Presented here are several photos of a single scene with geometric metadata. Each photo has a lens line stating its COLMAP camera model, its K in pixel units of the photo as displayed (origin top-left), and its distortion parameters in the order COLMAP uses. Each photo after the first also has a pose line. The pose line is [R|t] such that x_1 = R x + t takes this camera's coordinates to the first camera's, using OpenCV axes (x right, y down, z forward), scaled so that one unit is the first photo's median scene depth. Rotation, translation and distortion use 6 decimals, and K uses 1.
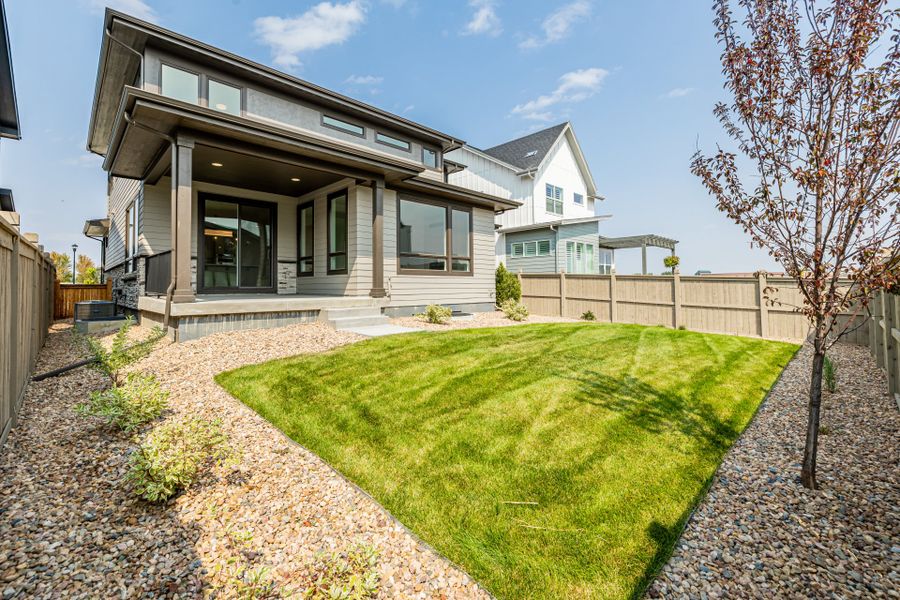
lens RADIAL K [[387.1, 0, 446.1], [0, 387.1, 274.6], [0, 0, 1]] dist [-0.000409, -0.000073]
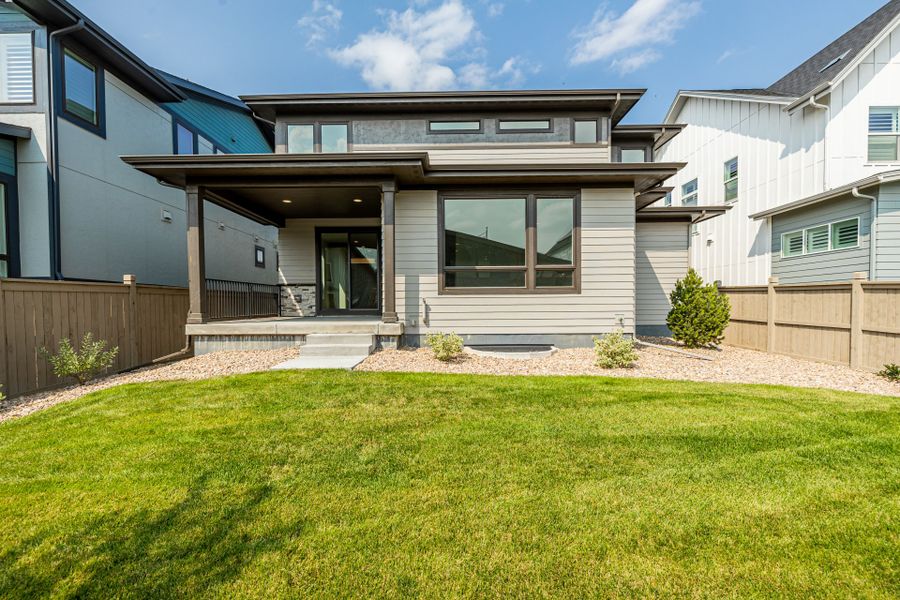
lens RADIAL K [[392.8, 0, 448.2], [0, 392.8, 315.5], [0, 0, 1]] dist [0.000504, -0.000045]
pose [[0.704743, 0.015373, -0.709296, 0.410253], [0.025603, 0.998563, 0.047081, 0.004481], [0.709000, -0.051340, 0.703337, 0.377629]]
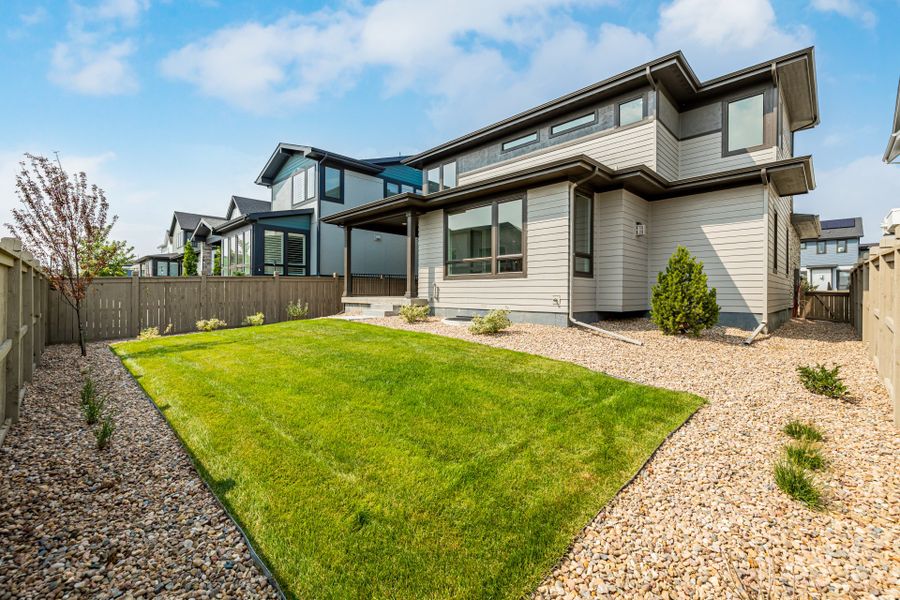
lens RADIAL K [[380.9, 0, 443.9], [0, 380.9, 292.3], [0, 0, 1]] dist [0.000106, -0.000070]
pose [[0.001384, 0.002755, -0.999995, 0.893598], [0.027651, 0.999614, 0.002792, 0.028586], [0.999617, -0.027654, 0.001307, 0.868881]]
